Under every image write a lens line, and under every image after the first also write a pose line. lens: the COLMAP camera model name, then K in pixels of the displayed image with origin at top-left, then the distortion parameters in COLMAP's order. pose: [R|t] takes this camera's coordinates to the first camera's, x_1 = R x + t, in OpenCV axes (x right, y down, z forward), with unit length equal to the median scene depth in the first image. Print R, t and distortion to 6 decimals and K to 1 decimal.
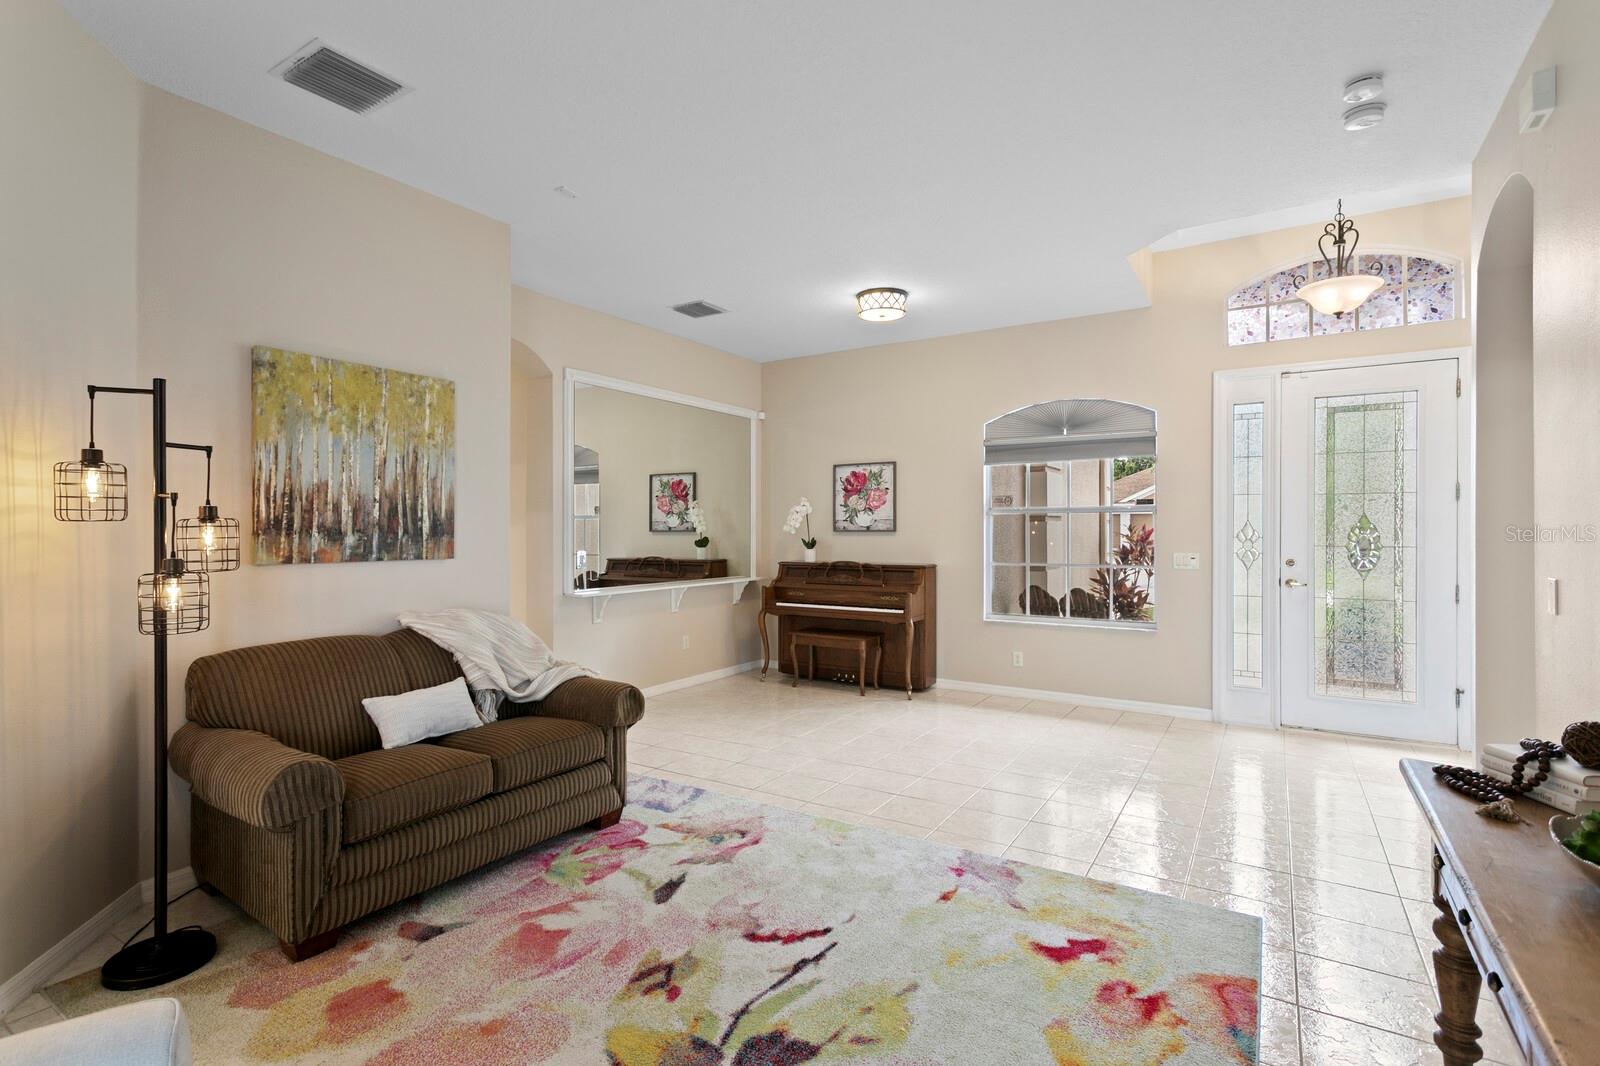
lens RADIAL K [[744.0, 0, 800.4], [0, 744.0, 530.2], [0, 0, 1]] dist [-0.003181, 0.001519]
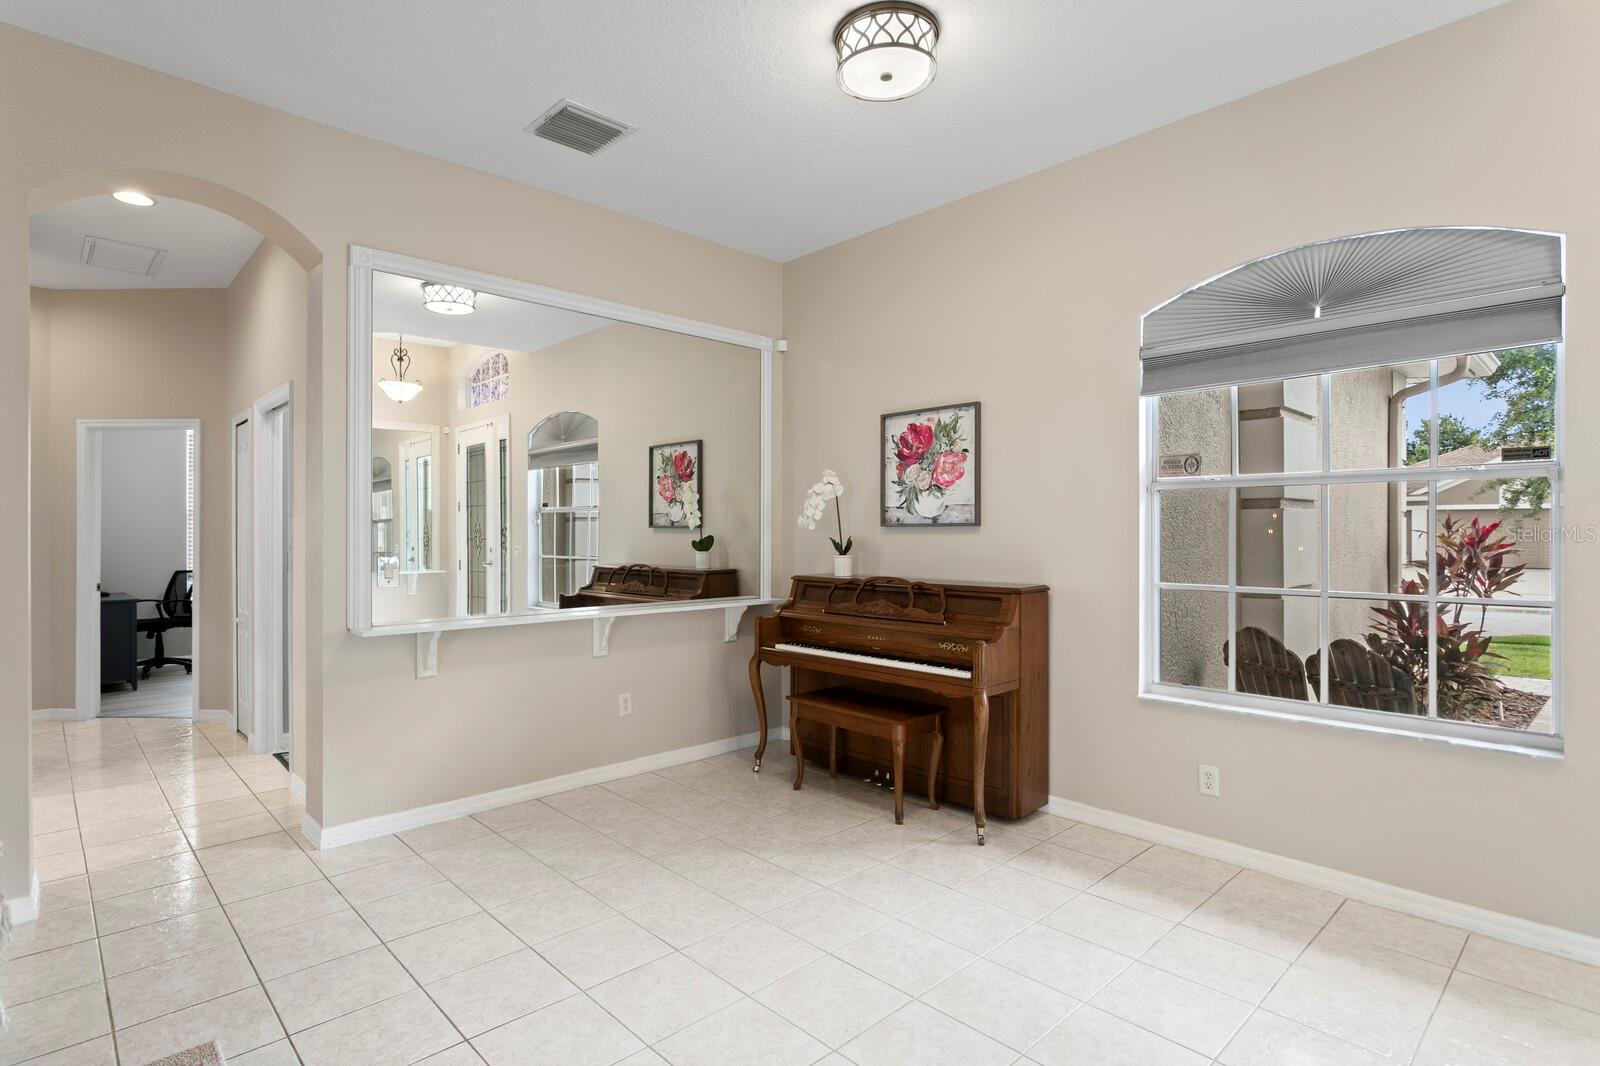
lens RADIAL K [[794.7, 0, 789.2], [0, 794.7, 535.5], [0, 0, 1]] dist [-0.002497, 0.003085]
pose [[0.967346, 0.001957, -0.253453, 0.138377], [-0.000529, 0.999984, 0.005701, 0.005658], [0.253460, -0.005381, 0.967331, 0.370875]]
